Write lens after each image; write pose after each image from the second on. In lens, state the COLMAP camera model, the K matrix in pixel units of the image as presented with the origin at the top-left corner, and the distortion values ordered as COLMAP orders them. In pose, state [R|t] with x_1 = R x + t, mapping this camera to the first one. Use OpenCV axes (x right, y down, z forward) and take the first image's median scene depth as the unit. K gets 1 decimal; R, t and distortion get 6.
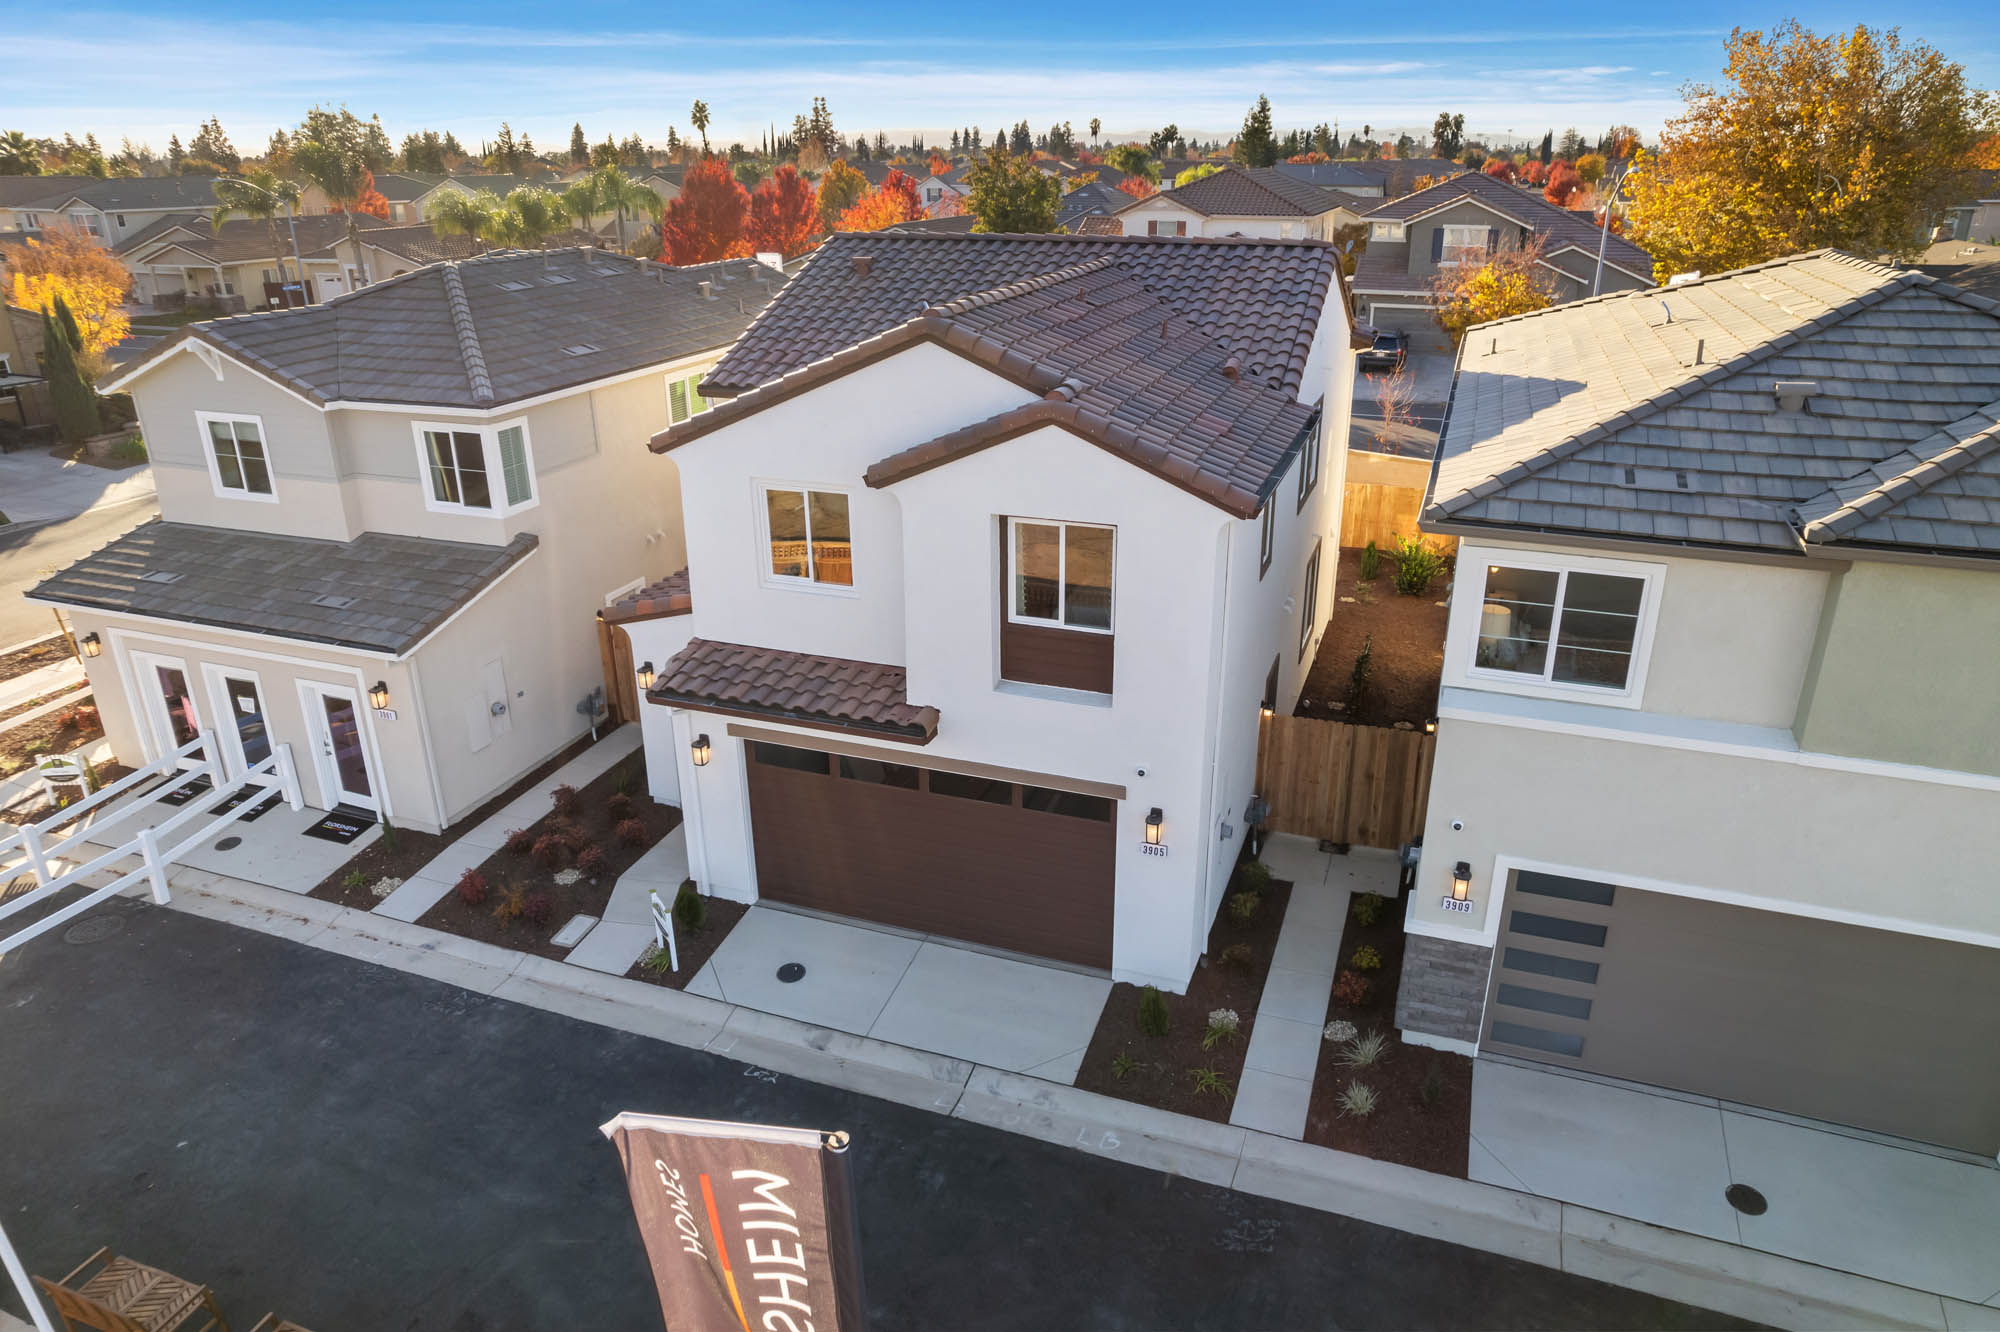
lens RADIAL K [[1281.9, 0, 1003.5], [0, 1281.9, 660.5], [0, 0, 1]] dist [-0.075528, 0.065592]
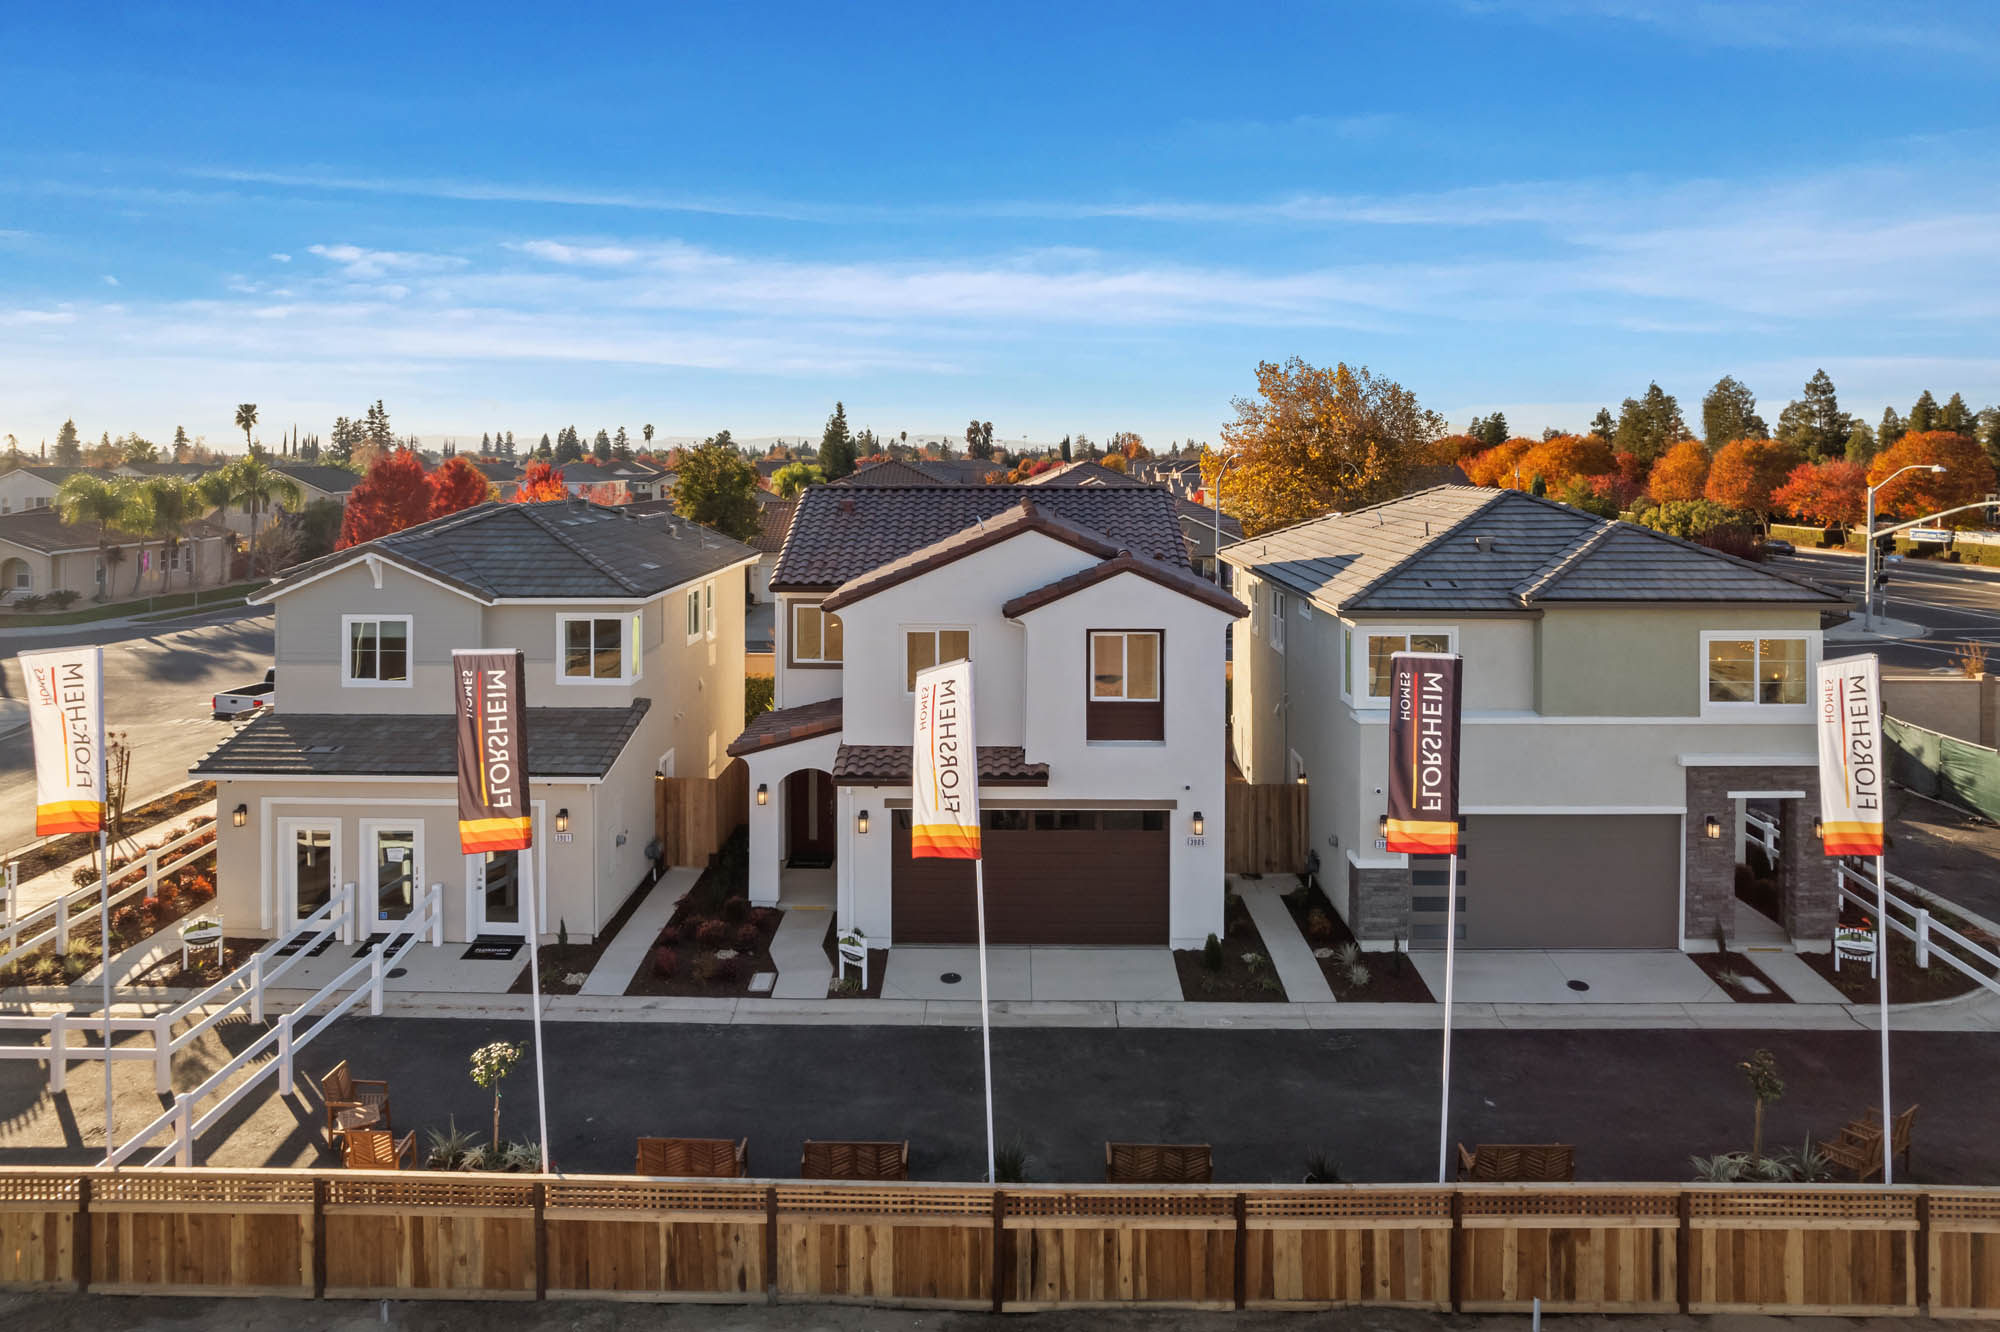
lens RADIAL K [[1340.7, 0, 998.4], [0, 1340.7, 441.6], [0, 0, 1]] dist [-0.044746, 0.018099]
pose [[0.942978, 0.011665, 0.332652, -0.591198], [0.116653, 0.924421, -0.363095, 0.233689], [-0.311746, 0.381195, 0.870348, -0.473184]]
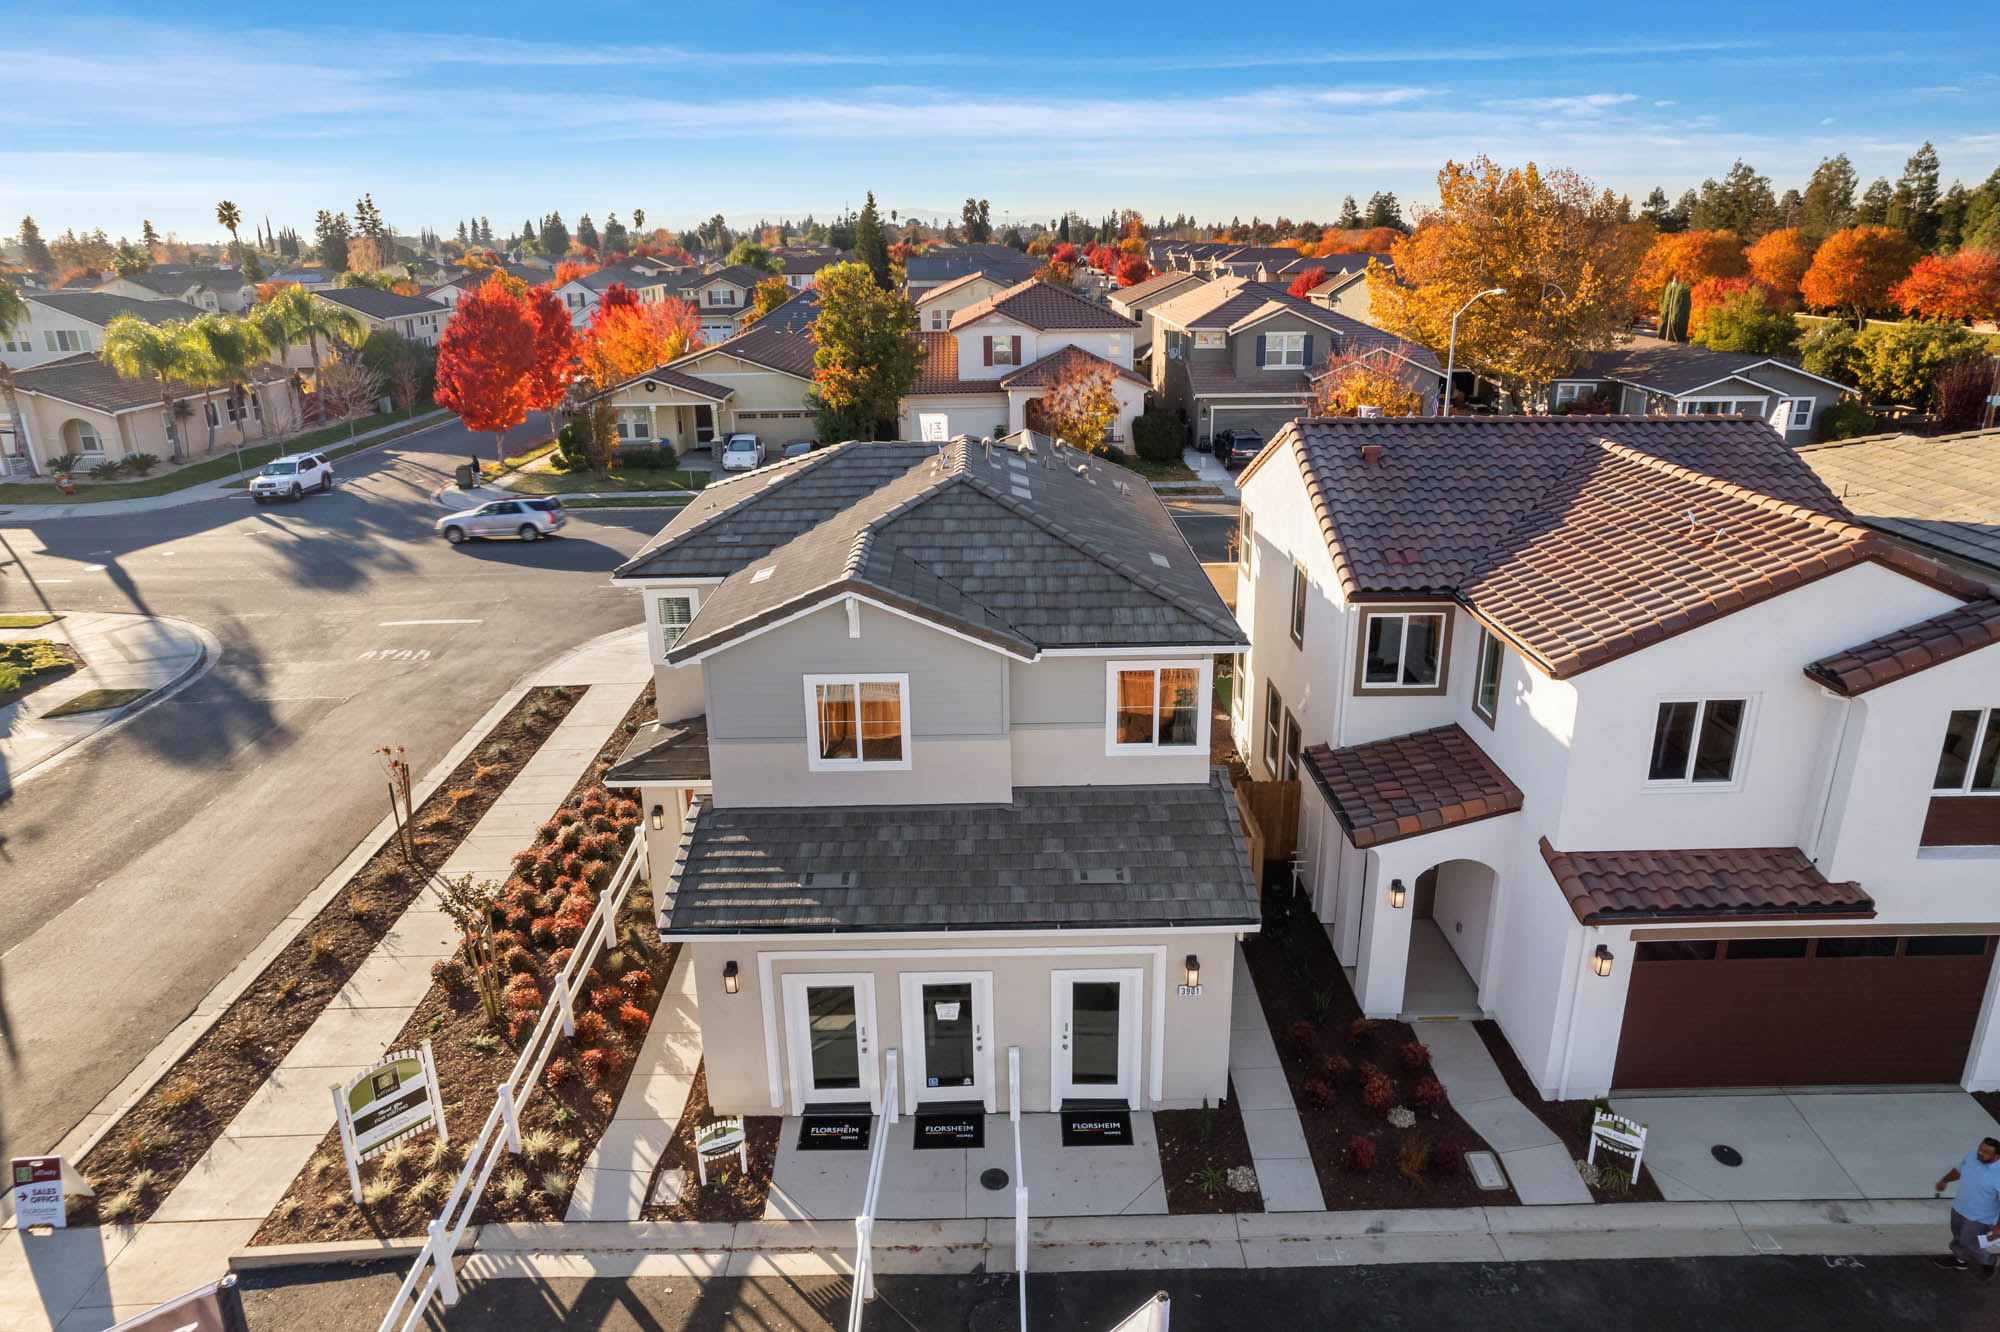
lens RADIAL K [[1281.9, 0, 1002.1], [0, 1281.9, 657.6], [0, 0, 1]] dist [-0.075528, 0.065592]
pose [[0.935213, -0.117878, 0.333889, -1.003383], [0.137787, 0.989789, -0.036497, -0.201334], [-0.326178, 0.080138, 0.941906, 0.186369]]
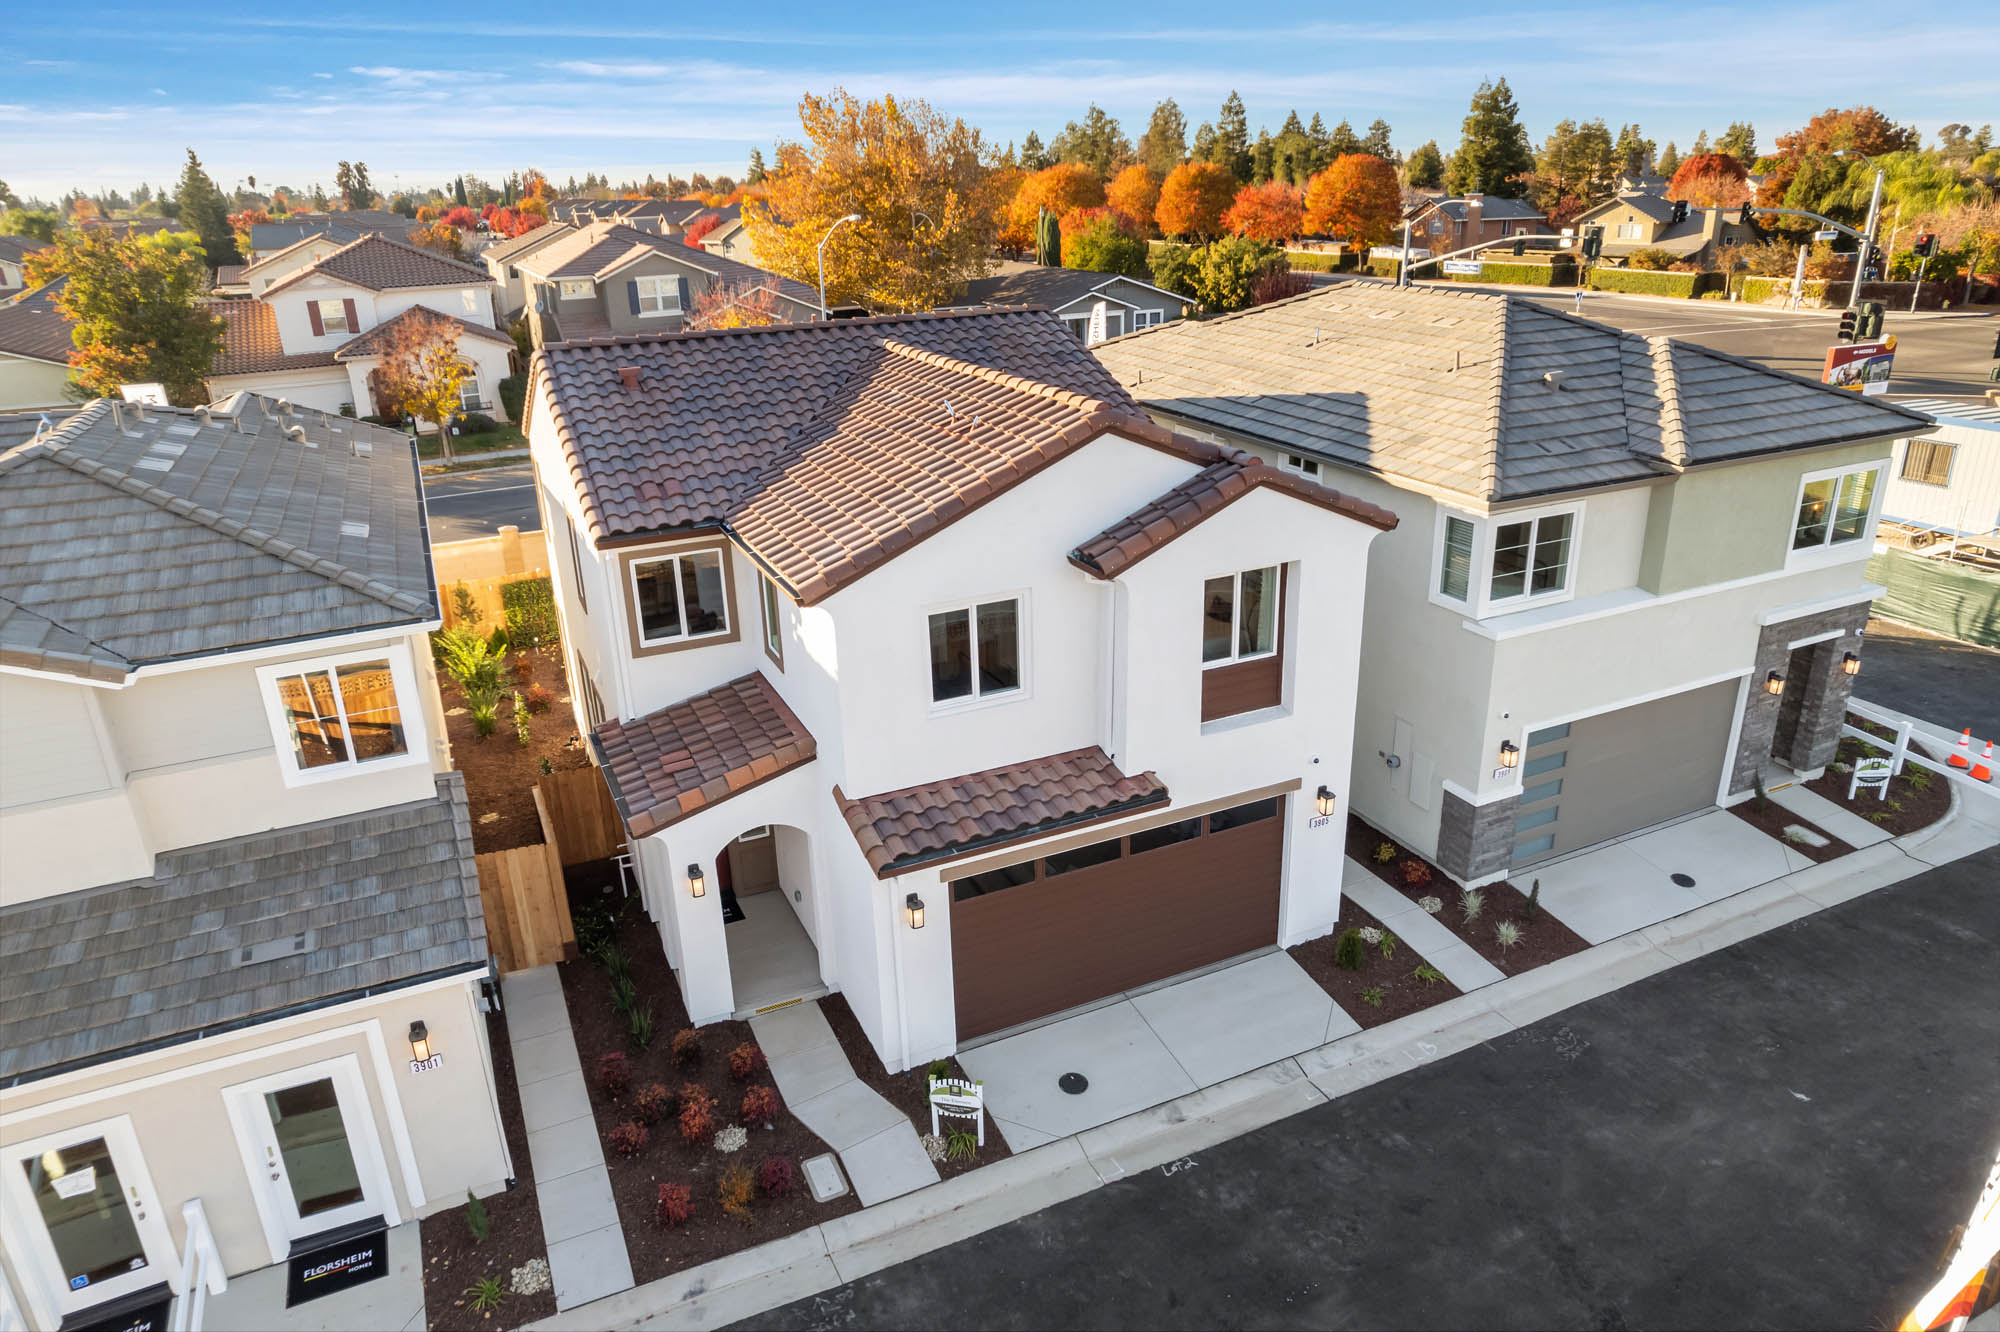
lens RADIAL K [[1281.9, 0, 1003.3], [0, 1281.9, 657.9], [0, 0, 1]] dist [-0.075528, 0.065592]
pose [[0.705987, -0.264297, 0.657061, -0.748974], [0.285144, 0.955315, 0.077891, -0.156980], [-0.648287, 0.132367, 0.749802, 0.252757]]
